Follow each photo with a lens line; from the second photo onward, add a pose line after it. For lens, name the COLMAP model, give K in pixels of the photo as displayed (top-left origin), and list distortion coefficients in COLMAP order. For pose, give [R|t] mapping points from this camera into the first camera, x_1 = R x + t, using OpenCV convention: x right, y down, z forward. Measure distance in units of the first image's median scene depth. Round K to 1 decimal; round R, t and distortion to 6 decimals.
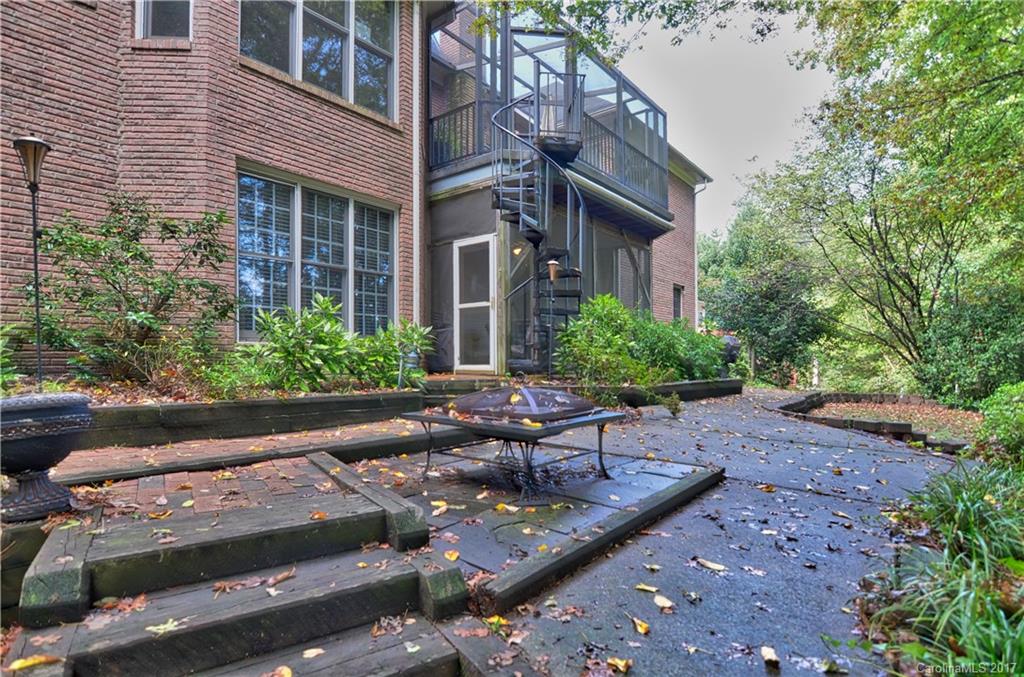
lens RADIAL K [[530.2, 0, 509.8], [0, 530.2, 356.2], [0, 0, 1]] dist [-0.023166, -0.000634]
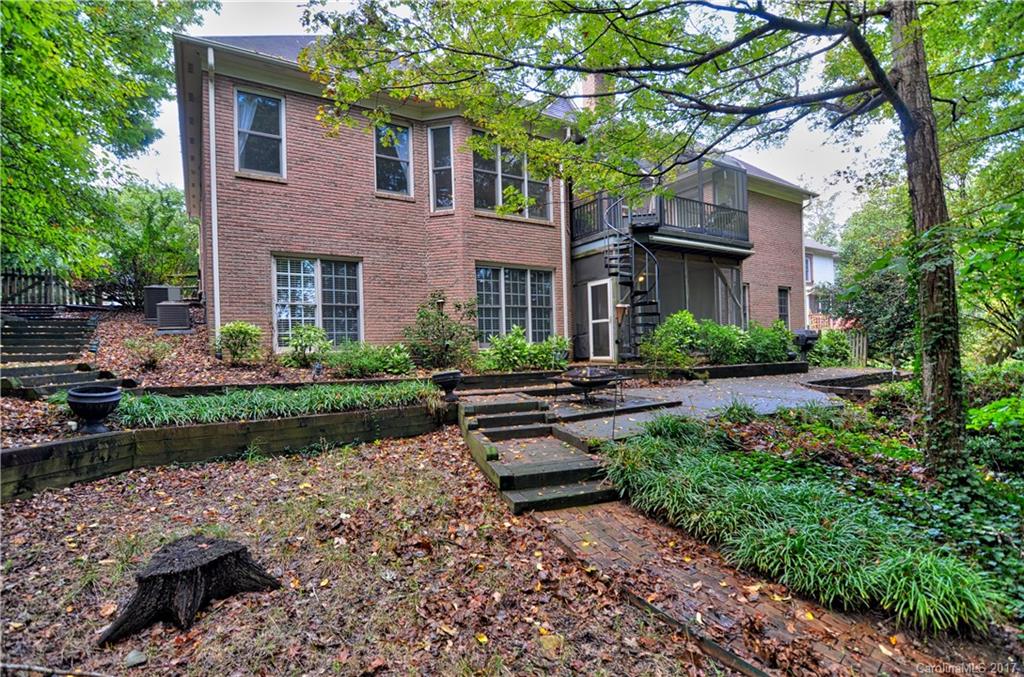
lens RADIAL K [[501.2, 0, 512.0], [0, 501.2, 338.5], [0, 0, 1]] dist [-0.000036, -0.000036]
pose [[0.943104, -0.030334, -0.331113, 0.207955], [0.026980, 0.999528, -0.014722, -0.026352], [0.331403, 0.004951, 0.943476, -0.641033]]
